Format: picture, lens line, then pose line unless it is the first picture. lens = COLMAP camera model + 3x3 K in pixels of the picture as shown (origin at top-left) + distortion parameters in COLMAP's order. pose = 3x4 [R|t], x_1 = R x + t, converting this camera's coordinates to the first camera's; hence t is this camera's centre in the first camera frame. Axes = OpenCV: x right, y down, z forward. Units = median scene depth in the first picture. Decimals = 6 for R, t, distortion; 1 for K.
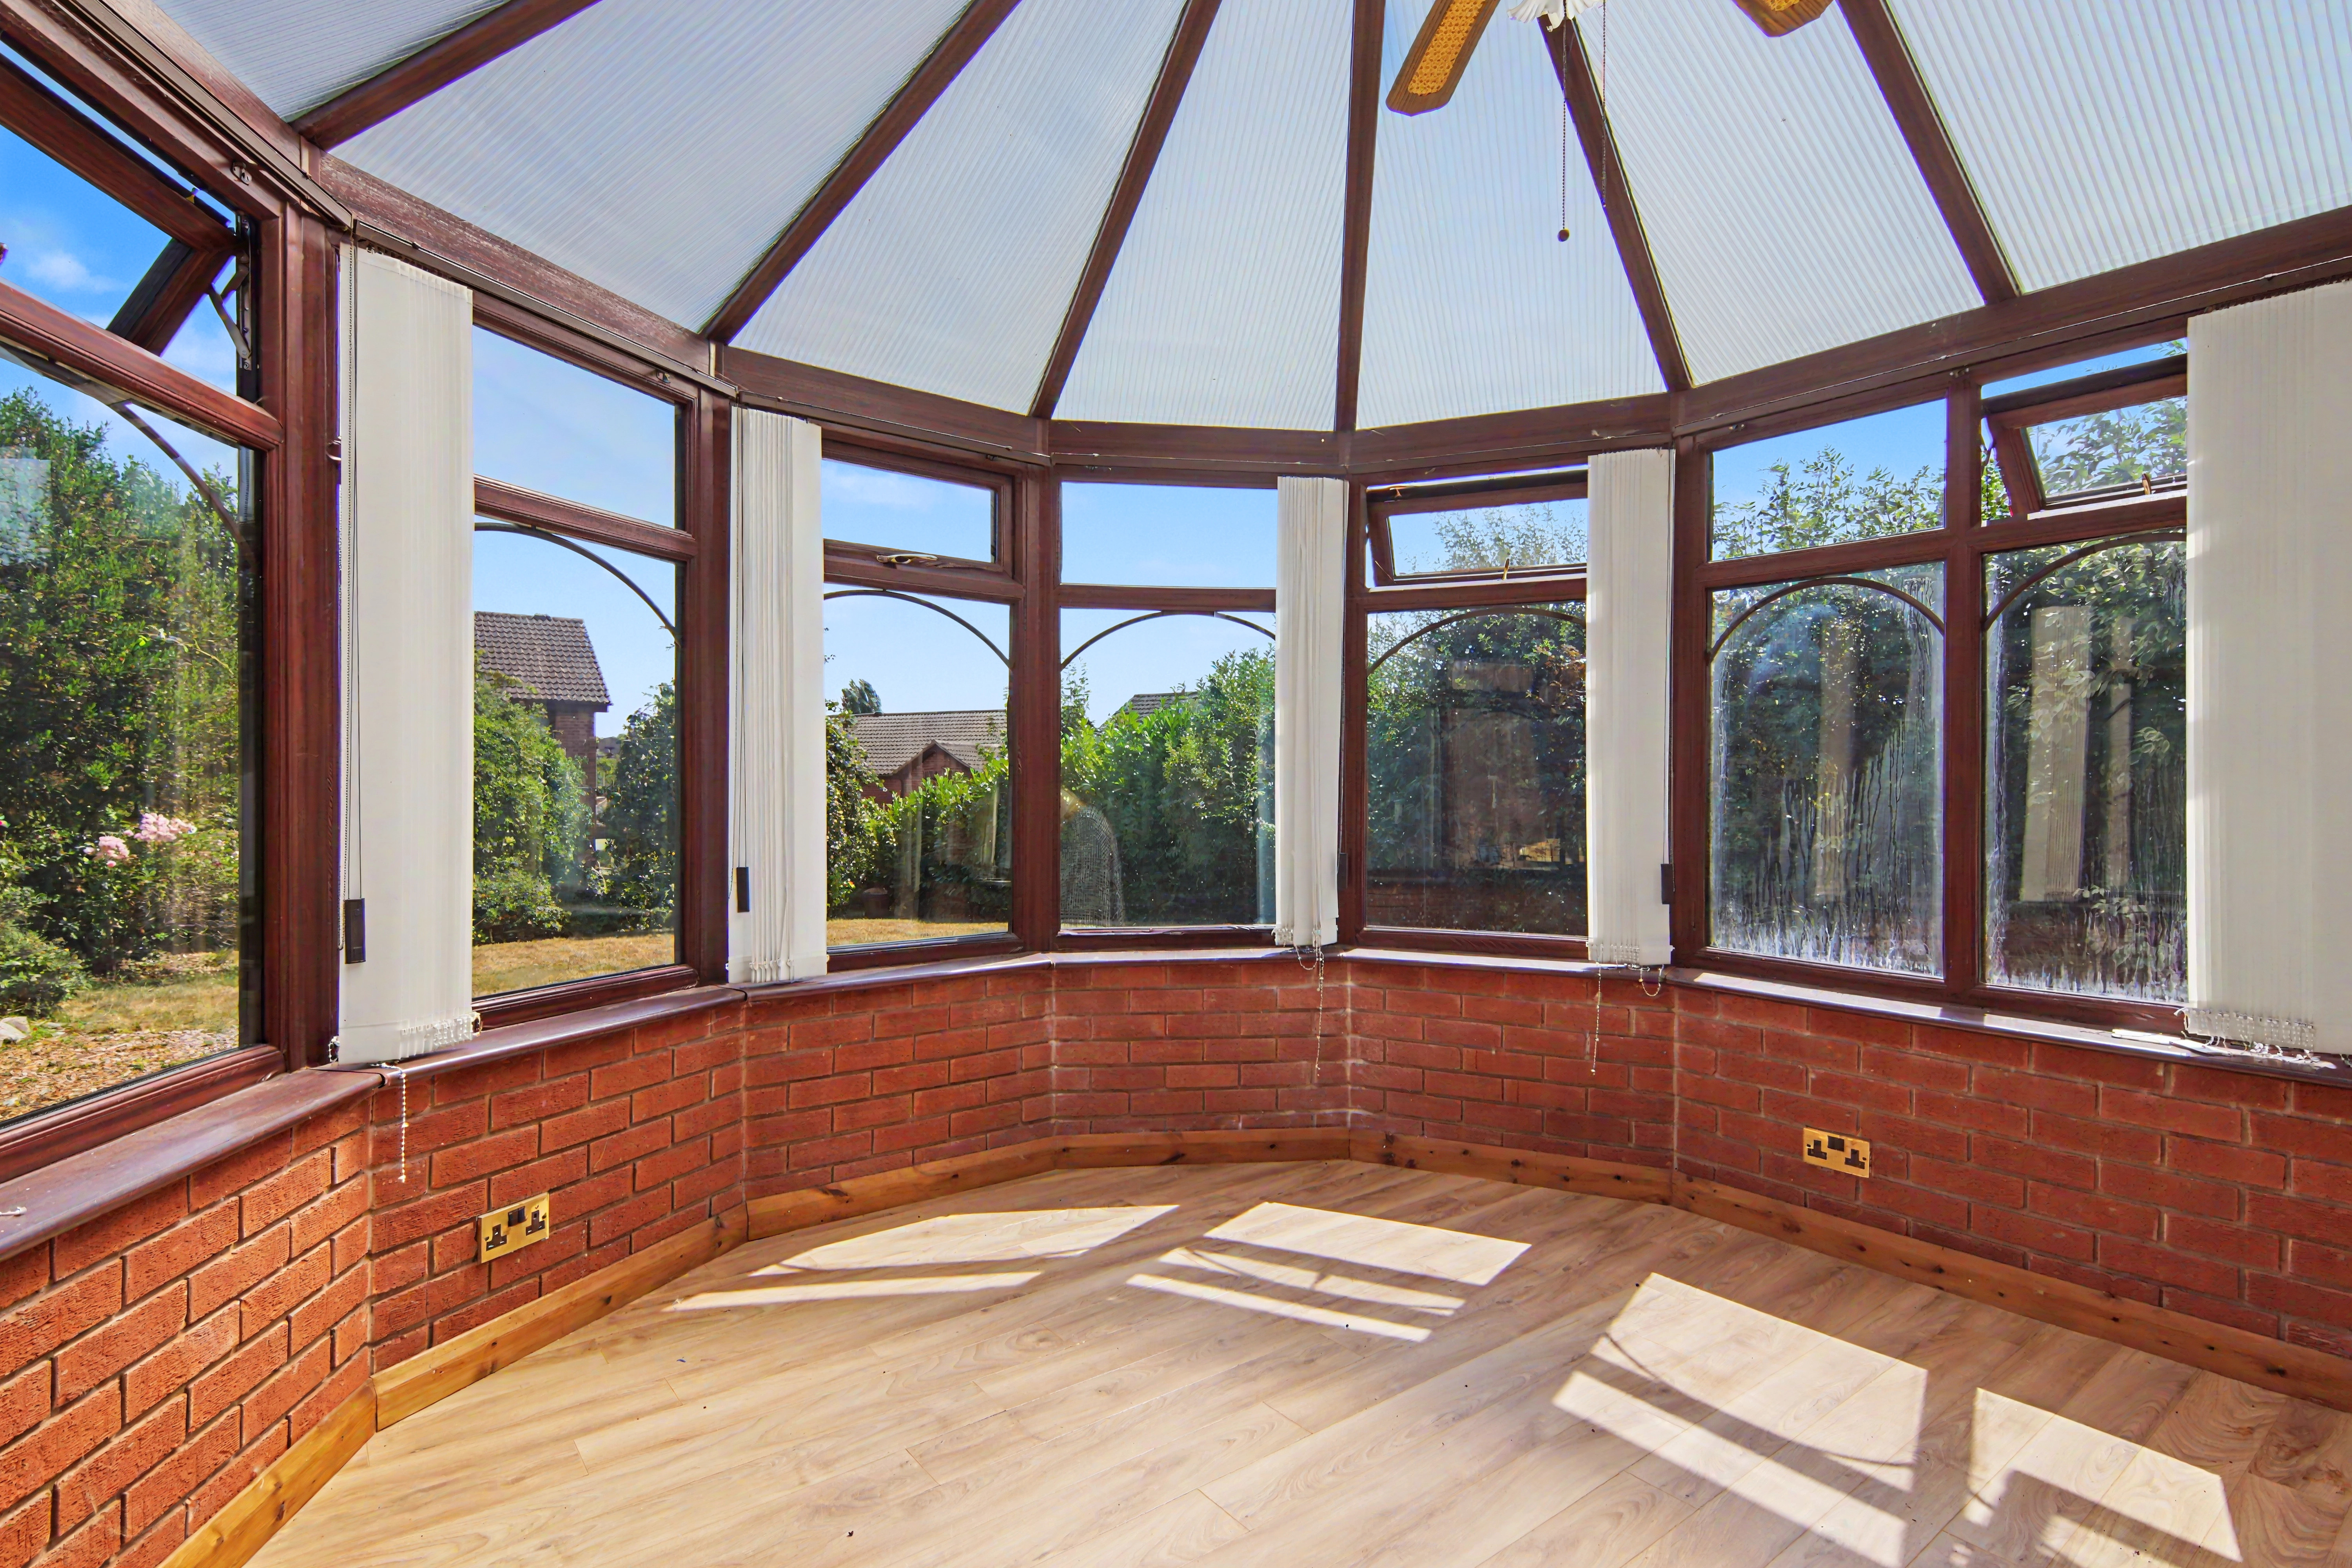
lens RADIAL K [[1138.3, 0, 1153.9], [0, 1138.3, 781.6], [0, 0, 1]] dist [0.033146, -0.018938]
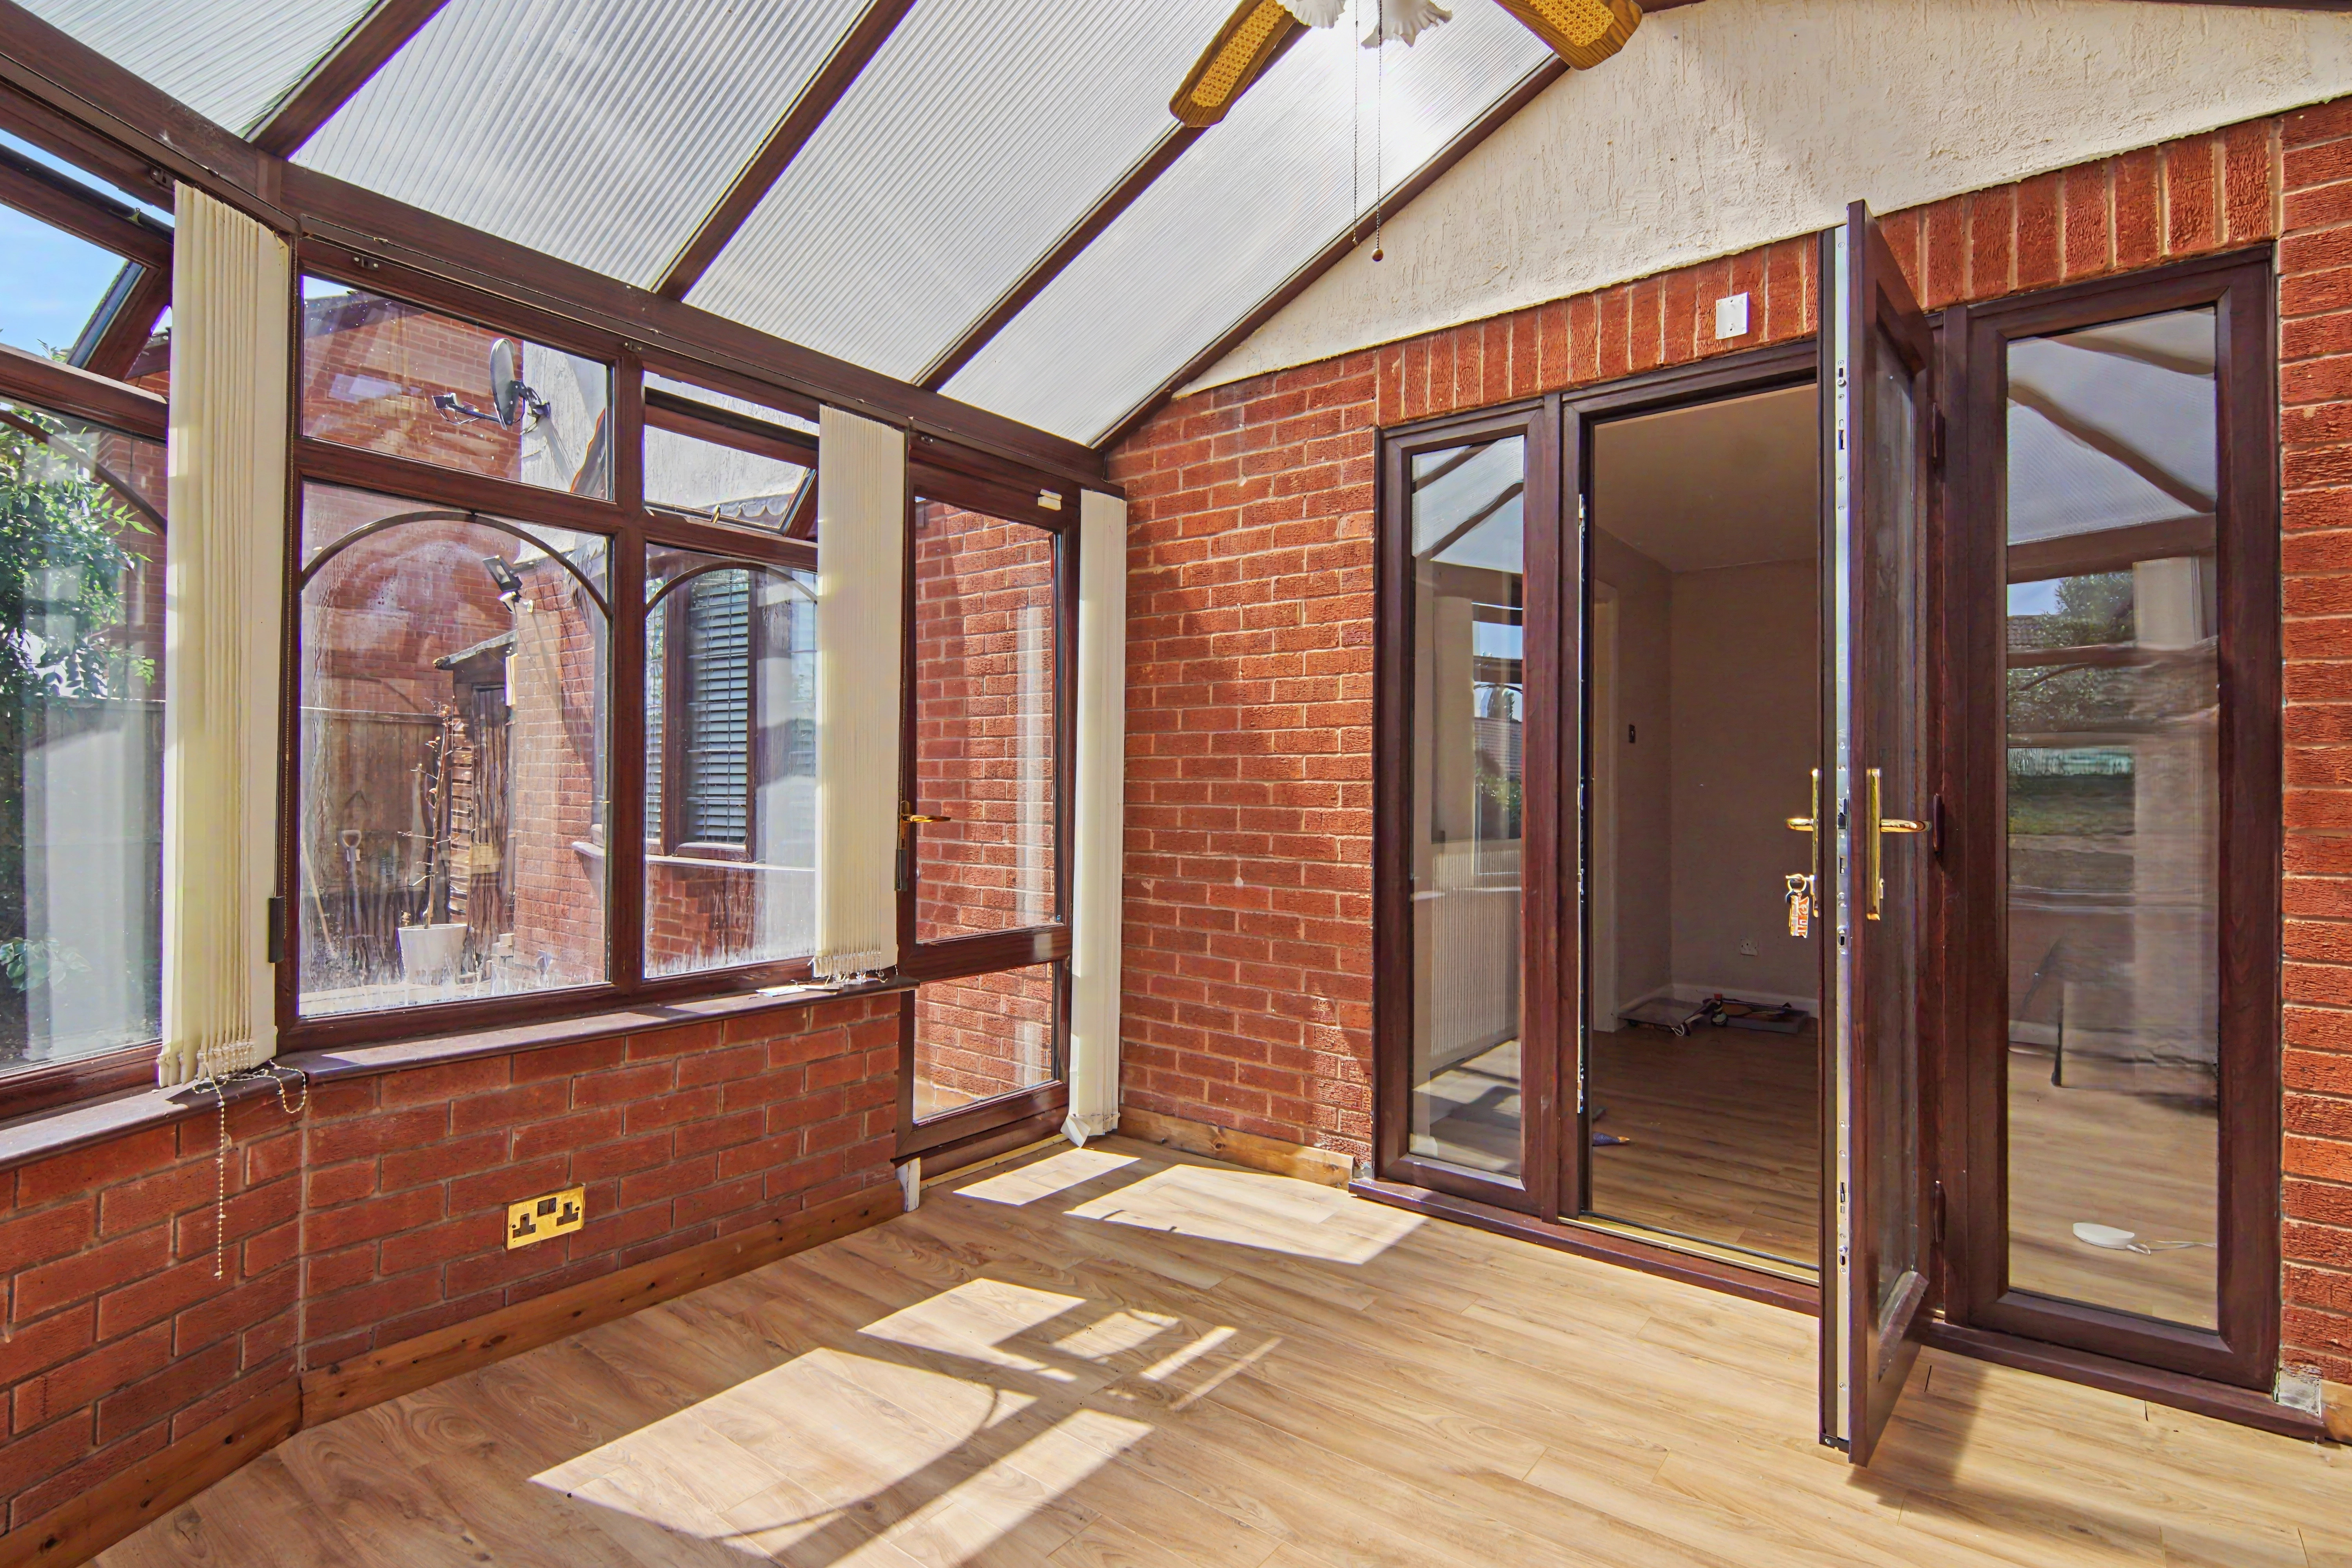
lens RADIAL K [[1138.3, 0, 1153.9], [0, 1138.3, 781.6], [0, 0, 1]] dist [0.033146, -0.018938]
pose [[-0.233968, -0.002195, 0.972242, -0.341218], [-0.014774, 0.999890, -0.001298, 0.000874], [-0.972132, -0.014668, -0.233974, 0.821212]]
